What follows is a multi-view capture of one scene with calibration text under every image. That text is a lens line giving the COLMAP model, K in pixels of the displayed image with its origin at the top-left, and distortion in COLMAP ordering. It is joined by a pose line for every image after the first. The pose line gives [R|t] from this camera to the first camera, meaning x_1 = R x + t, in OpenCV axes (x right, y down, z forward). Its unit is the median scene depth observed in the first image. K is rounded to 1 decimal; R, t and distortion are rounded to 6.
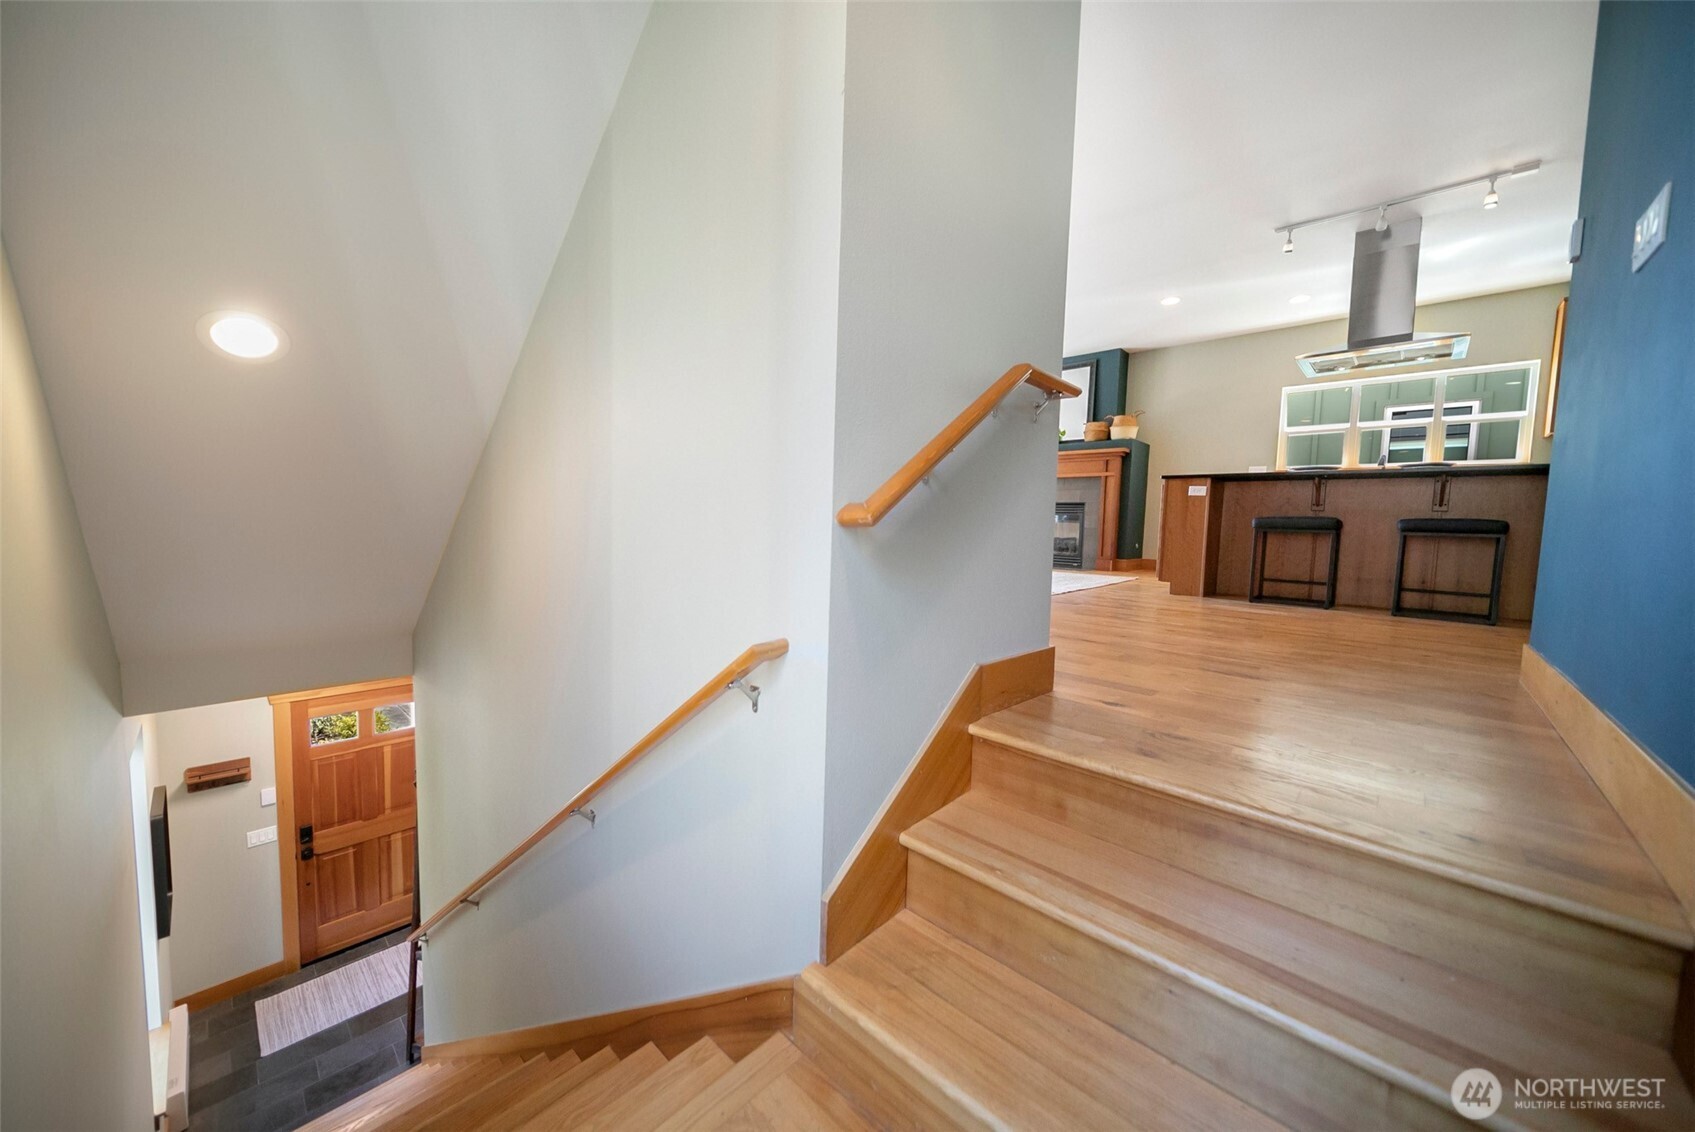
lens RADIAL K [[597.5, 0, 837.9], [0, 597.5, 567.7], [0, 0, 1]] dist [0.000747, -0.002744]
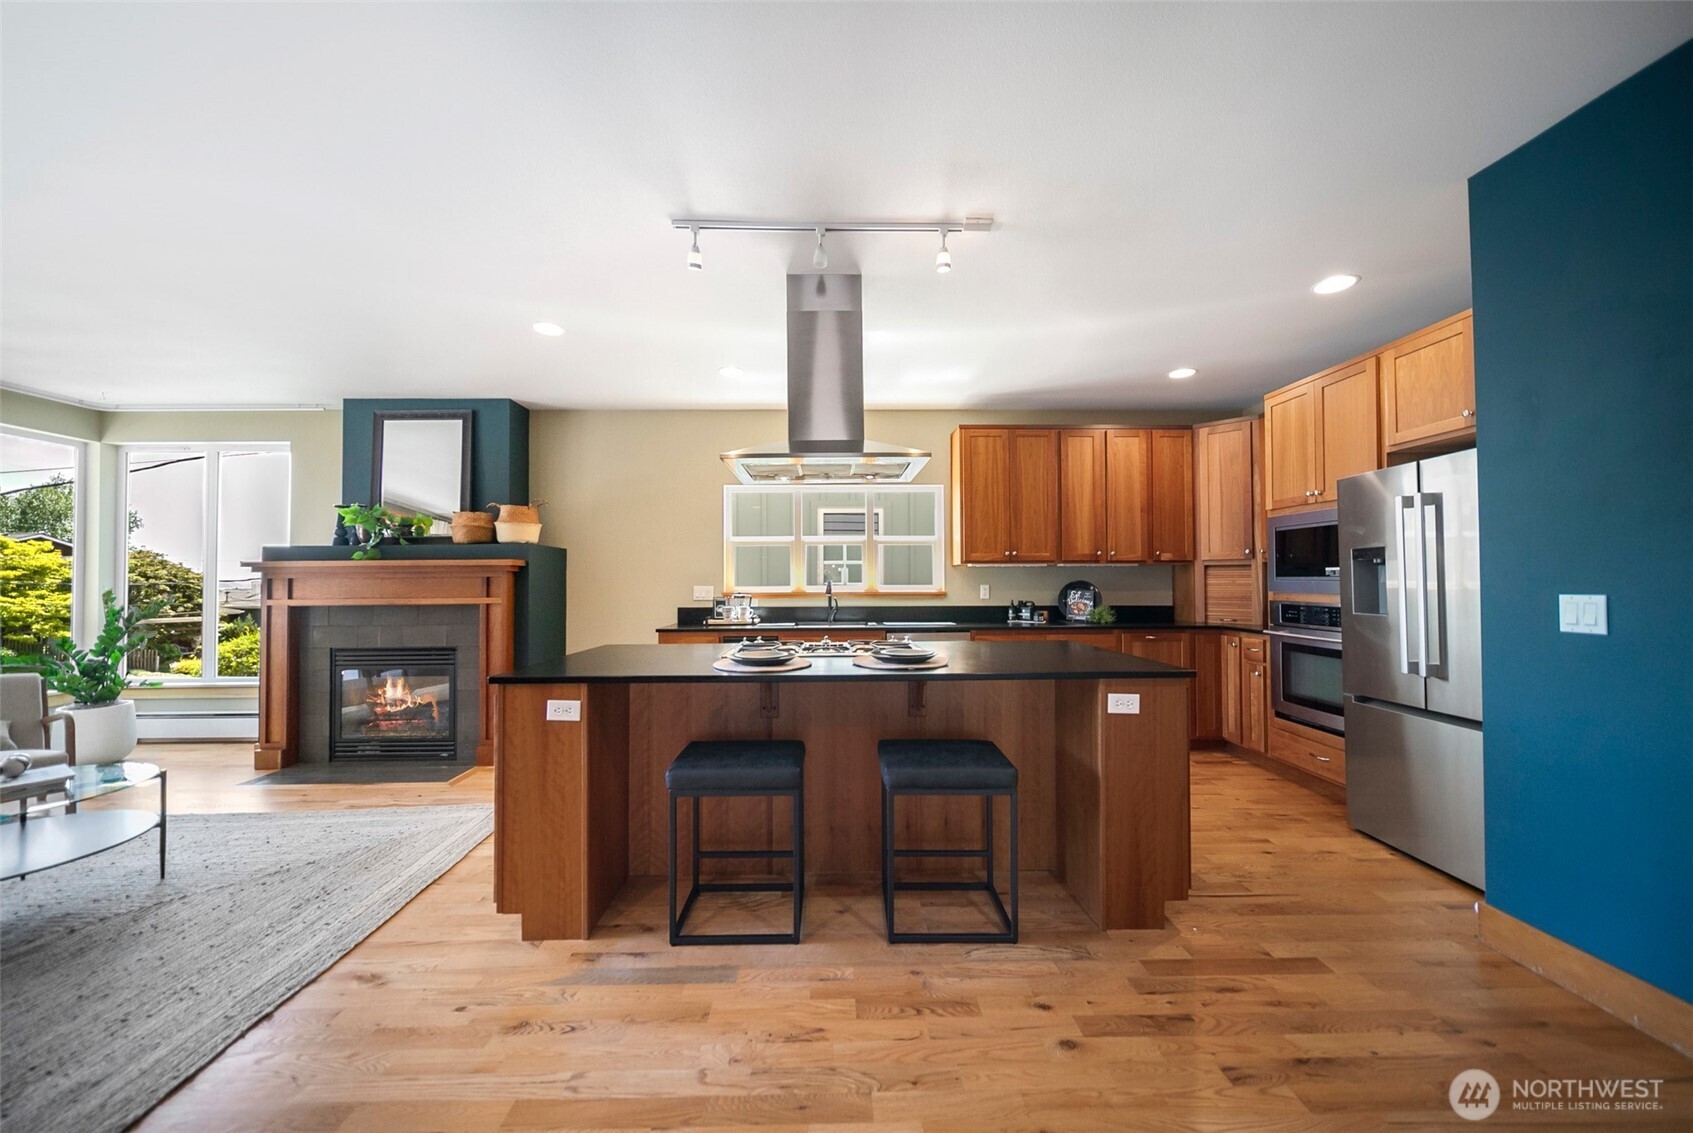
lens RADIAL K [[600.4, 0, 840.6], [0, 600.4, 571.6], [0, 0, 1]] dist [-0.000997, -0.000152]
pose [[0.707072, -0.016068, 0.706959, 0.330151], [0.077337, 0.995502, -0.054723, -0.150960], [-0.702900, 0.093367, 0.705134, 0.393574]]
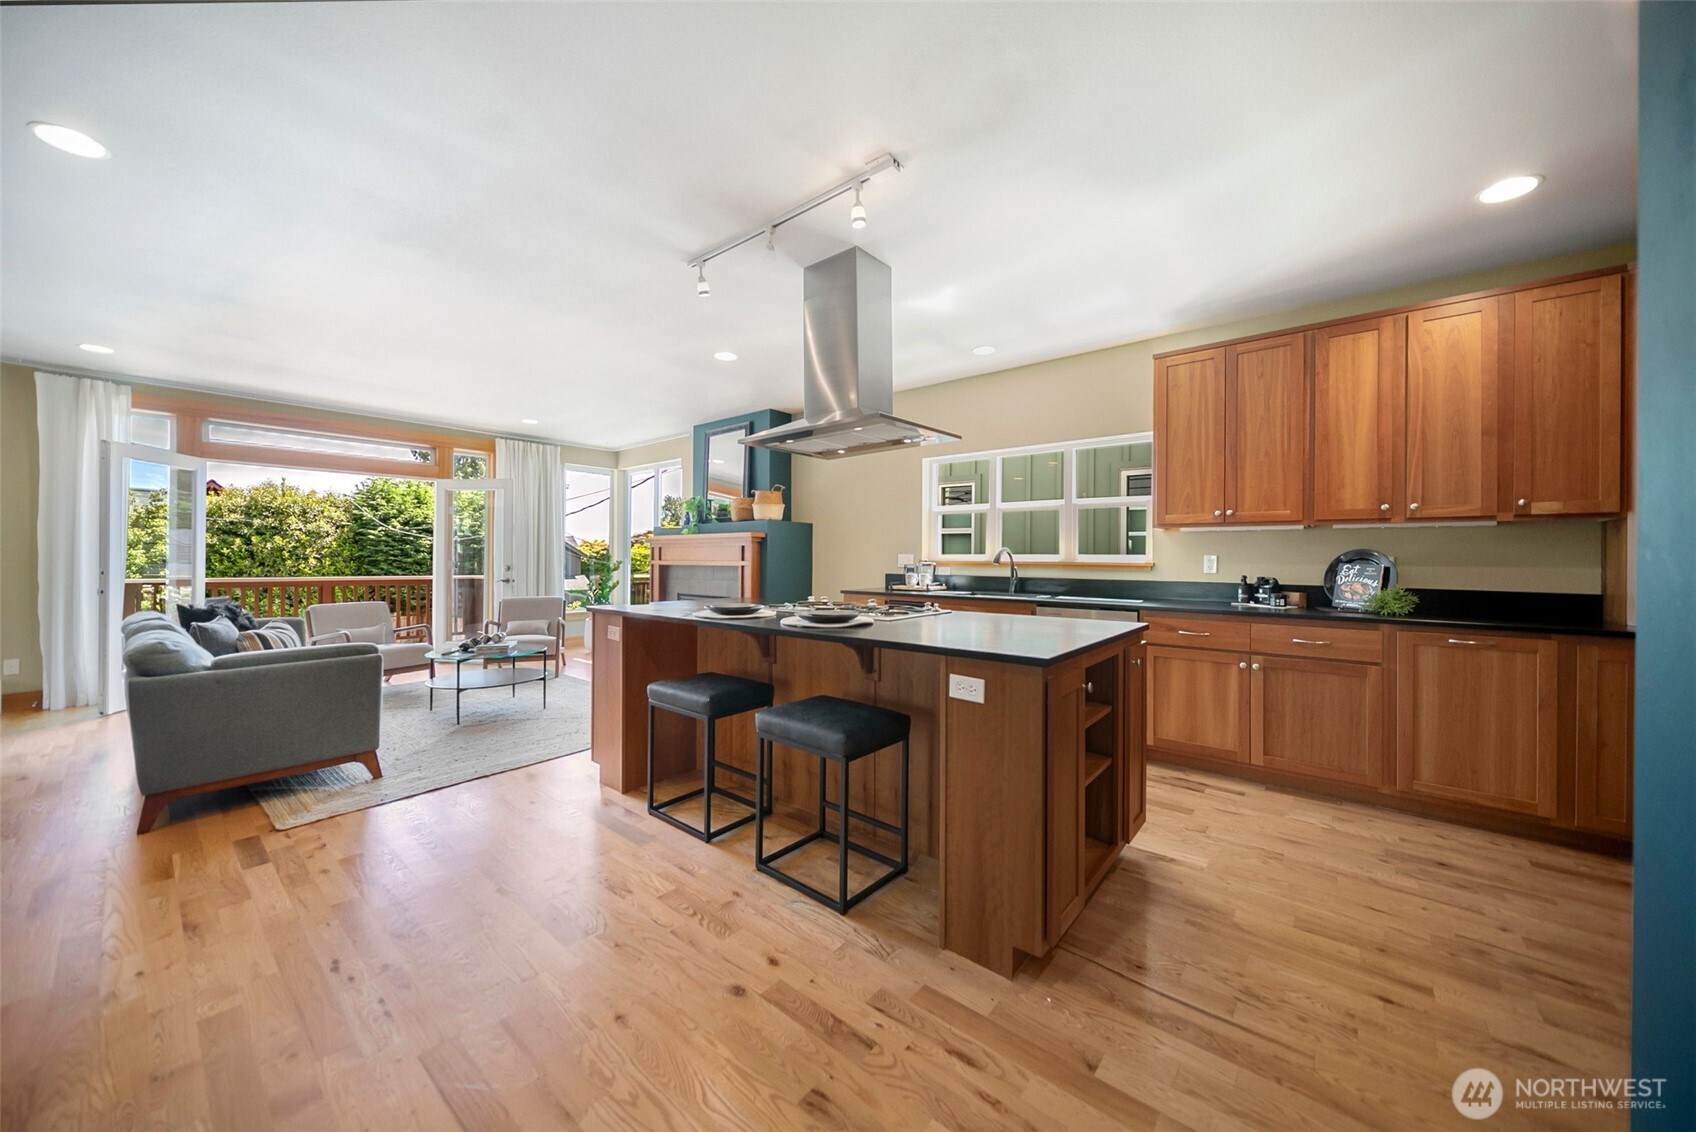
lens RADIAL K [[594.9, 0, 844.9], [0, 594.9, 556.8], [0, 0, 1]] dist [-0.000480, -0.000118]
pose [[0.997126, -0.019760, 0.073139, 0.632282], [0.025358, 0.996753, -0.076423, -0.121736], [-0.071391, 0.078058, 0.994389, 0.236107]]
